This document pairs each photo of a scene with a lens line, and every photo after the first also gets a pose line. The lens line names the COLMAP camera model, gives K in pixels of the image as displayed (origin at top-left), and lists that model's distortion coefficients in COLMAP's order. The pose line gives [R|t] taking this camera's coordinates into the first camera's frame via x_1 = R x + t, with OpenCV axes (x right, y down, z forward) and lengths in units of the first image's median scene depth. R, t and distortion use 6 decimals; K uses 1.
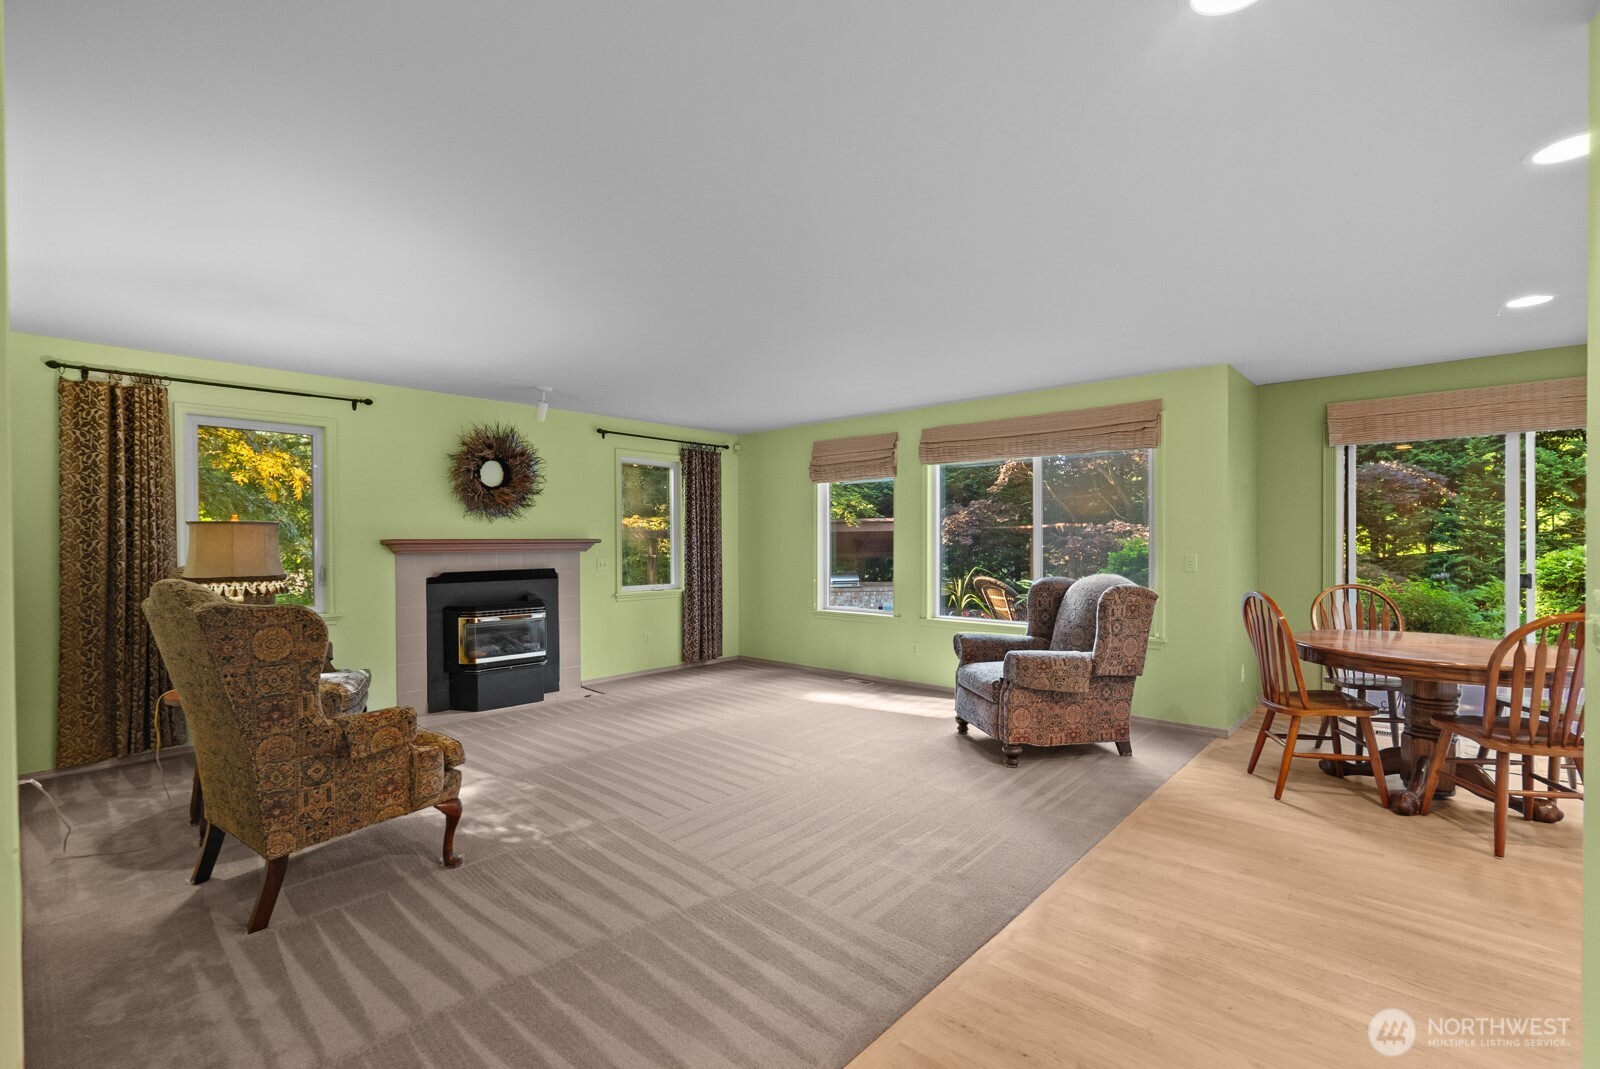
lens RADIAL K [[716.8, 0, 799.3], [0, 716.8, 540.2], [0, 0, 1]] dist [-0.004156, 0.000915]
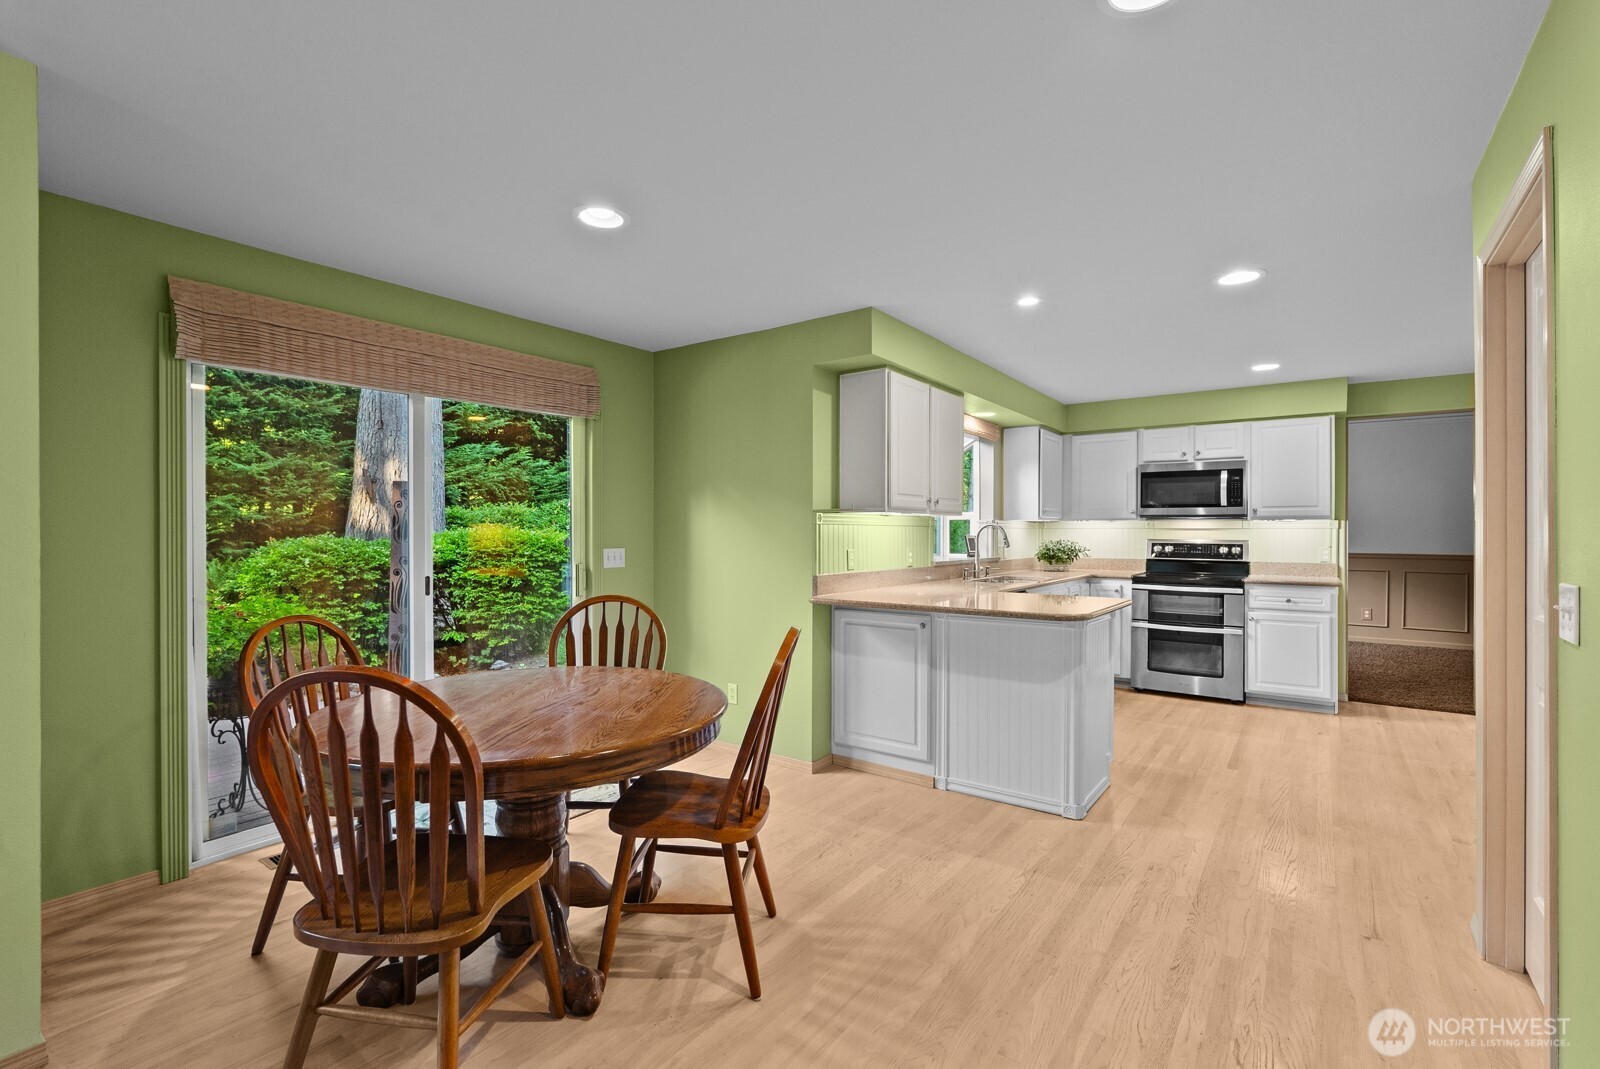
lens RADIAL K [[716.8, 0, 797.3], [0, 716.8, 535.7], [0, 0, 1]] dist [-0.004156, 0.000915]
pose [[-0.094490, 0.000891, 0.995525, 0.186723], [-0.002644, 0.999996, -0.001146, 0.000743], [-0.995522, -0.002740, -0.094488, 0.646468]]
